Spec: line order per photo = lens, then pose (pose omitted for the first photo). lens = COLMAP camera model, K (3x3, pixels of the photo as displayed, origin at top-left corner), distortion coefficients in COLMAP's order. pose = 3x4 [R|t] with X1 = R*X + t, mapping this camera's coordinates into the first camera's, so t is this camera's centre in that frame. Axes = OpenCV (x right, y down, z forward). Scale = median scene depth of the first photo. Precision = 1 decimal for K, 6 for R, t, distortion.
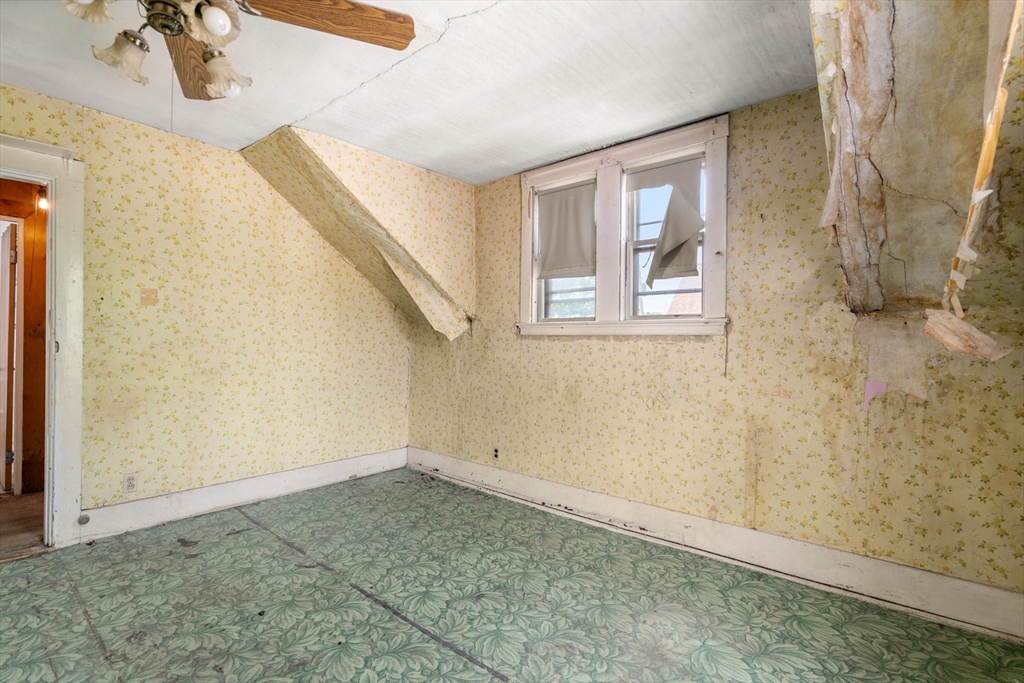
lens RADIAL K [[479.8, 0, 516.8], [0, 479.8, 345.4], [0, 0, 1]] dist [0.000082, 0.000594]
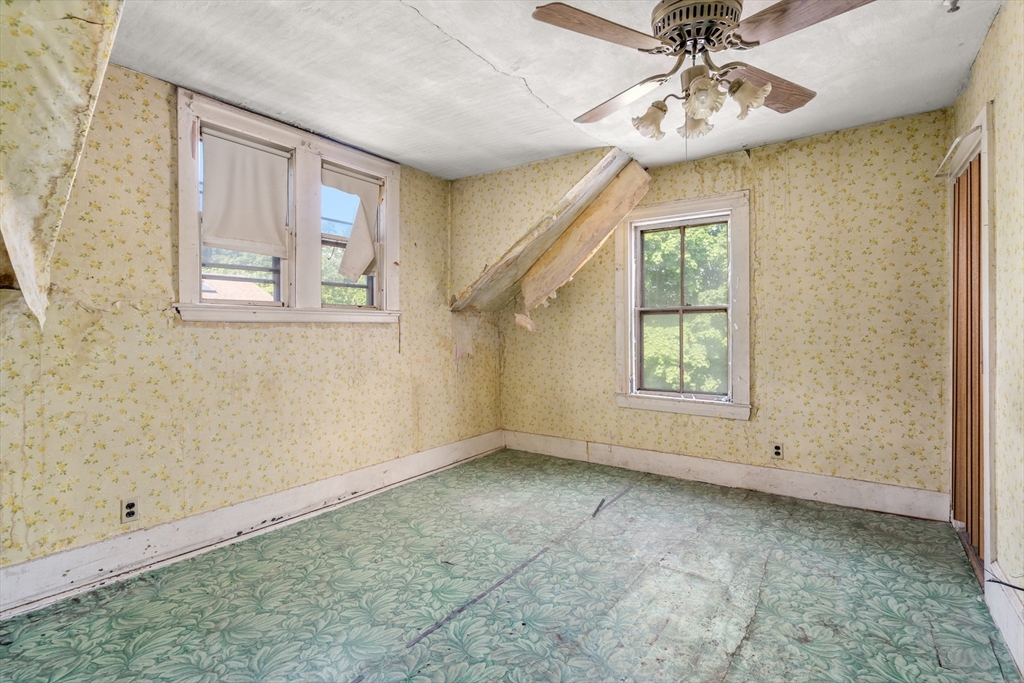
lens RADIAL K [[479.8, 0, 516.8], [0, 479.8, 331.0], [0, 0, 1]] dist [0.000082, 0.000594]
pose [[-0.080165, -0.018426, 0.996611, -0.896866], [0.003591, 0.999817, 0.018774, -0.021801], [-0.996775, 0.005084, -0.080084, 0.705338]]
